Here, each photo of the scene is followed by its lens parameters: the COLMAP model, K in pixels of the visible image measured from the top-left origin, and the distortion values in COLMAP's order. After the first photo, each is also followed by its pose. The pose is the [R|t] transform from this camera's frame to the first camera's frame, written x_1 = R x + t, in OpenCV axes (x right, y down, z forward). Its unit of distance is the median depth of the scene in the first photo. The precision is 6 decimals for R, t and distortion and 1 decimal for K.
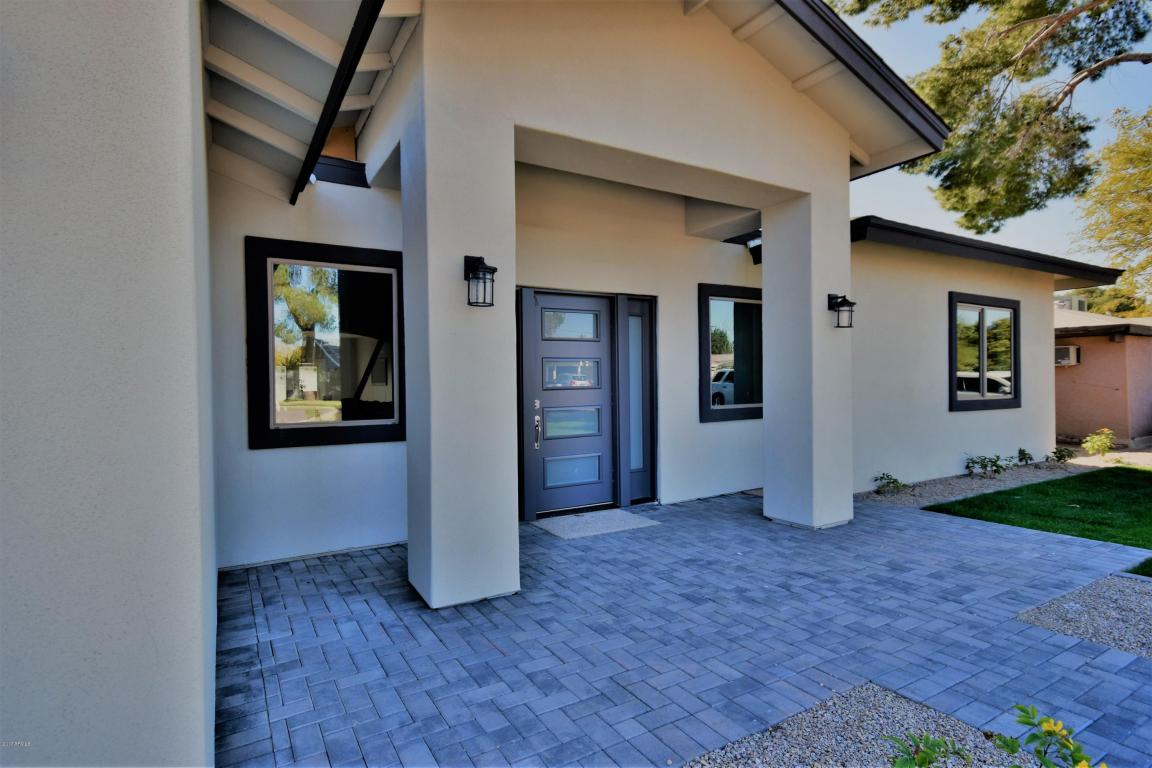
lens RADIAL K [[583.5, 0, 570.5], [0, 583.5, 384.0], [0, 0, 1]] dist [0.003923, -0.000378]
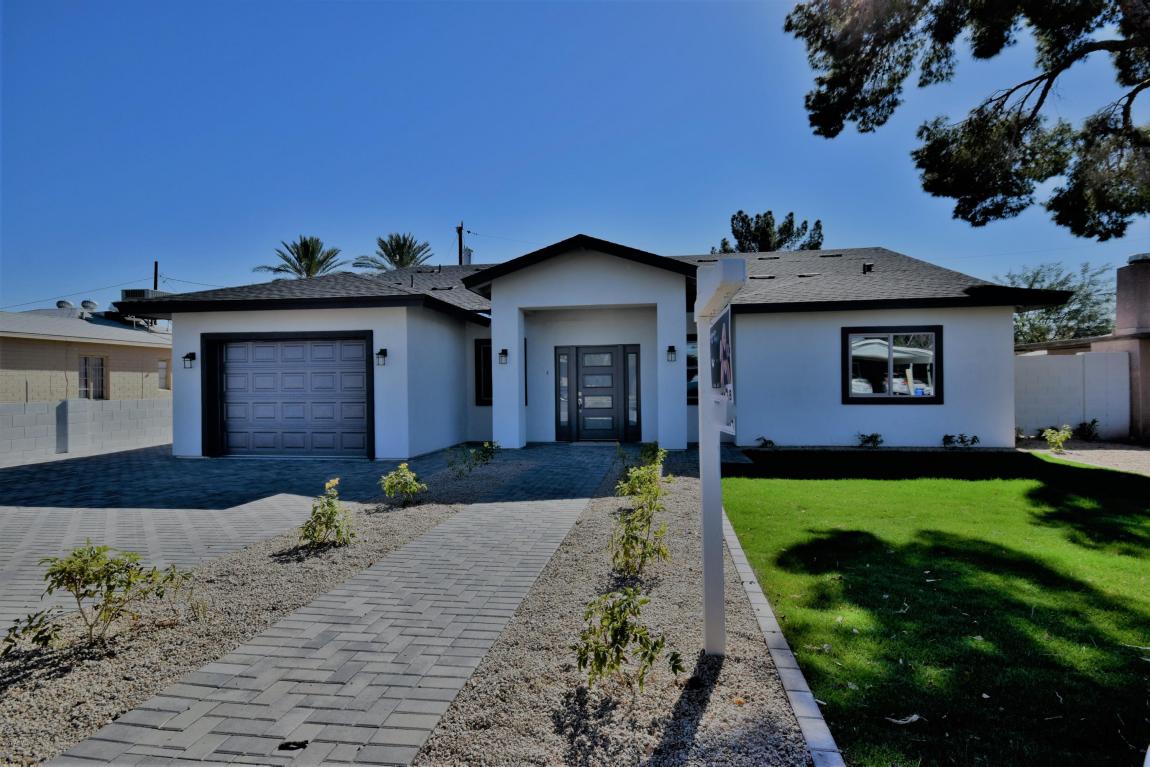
lens RADIAL K [[606.8, 0, 572.9], [0, 606.8, 385.0], [0, 0, 1]] dist [0.007175, 0.000622]
pose [[0.774050, 0.008674, -0.633066, 1.208361], [-0.001318, 0.999926, 0.012088, -0.024912], [0.633124, -0.008522, 0.774004, -0.759669]]
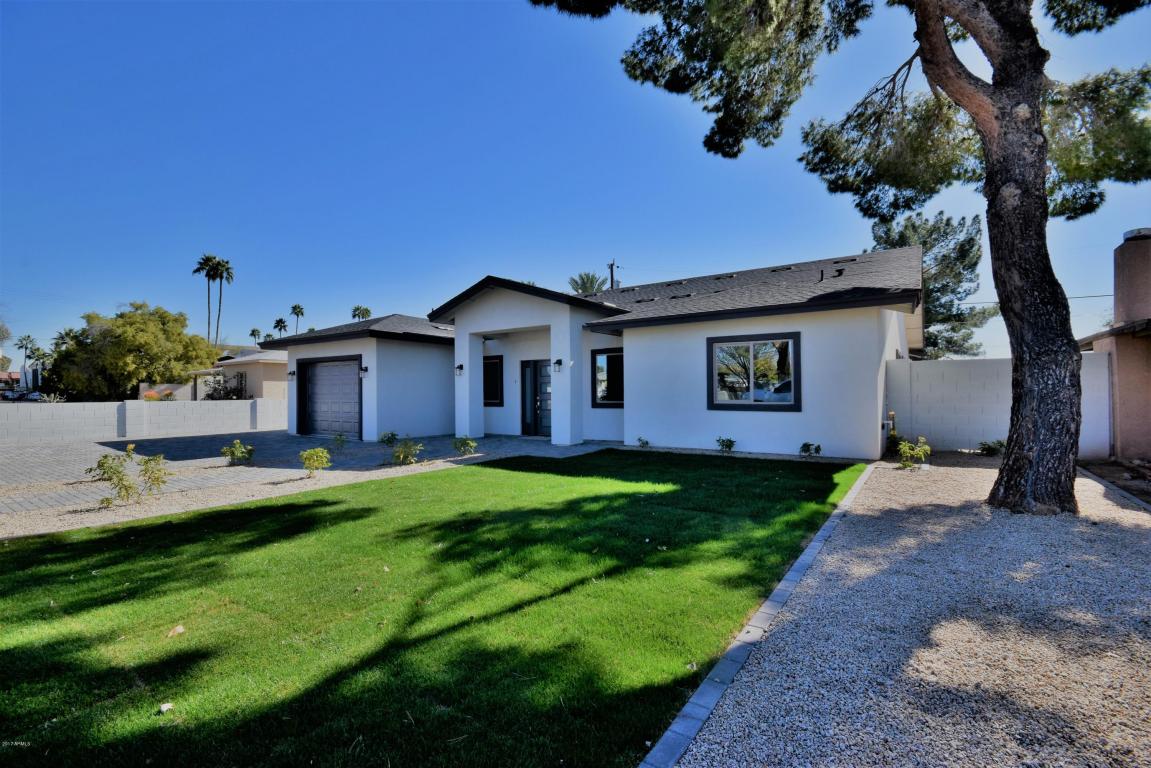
lens RADIAL K [[505.4, 0, 573.5], [0, 505.4, 384.7], [0, 0, 1]] dist [0.009694, -0.012259]
pose [[0.418167, 0.000501, -0.908370, 1.936526], [0.002996, 0.999994, 0.001931, -0.031079], [0.908365, -0.003529, 0.418163, 0.059701]]
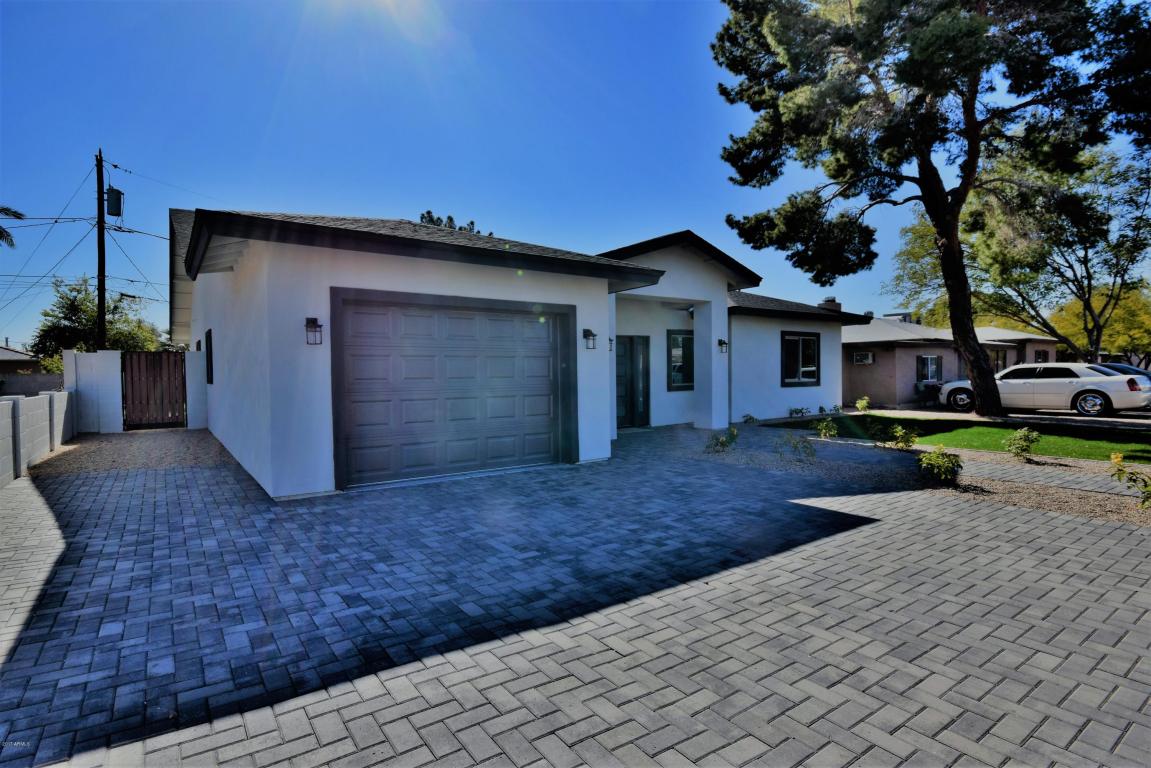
lens RADIAL K [[582.9, 0, 577.1], [0, 582.9, 382.2], [0, 0, 1]] dist [0.003923, -0.000378]
pose [[0.995298, -0.003595, 0.096791, -0.316572], [0.002451, 0.999926, 0.011936, 0.001463], [-0.096827, -0.011642, 0.995233, -1.114307]]
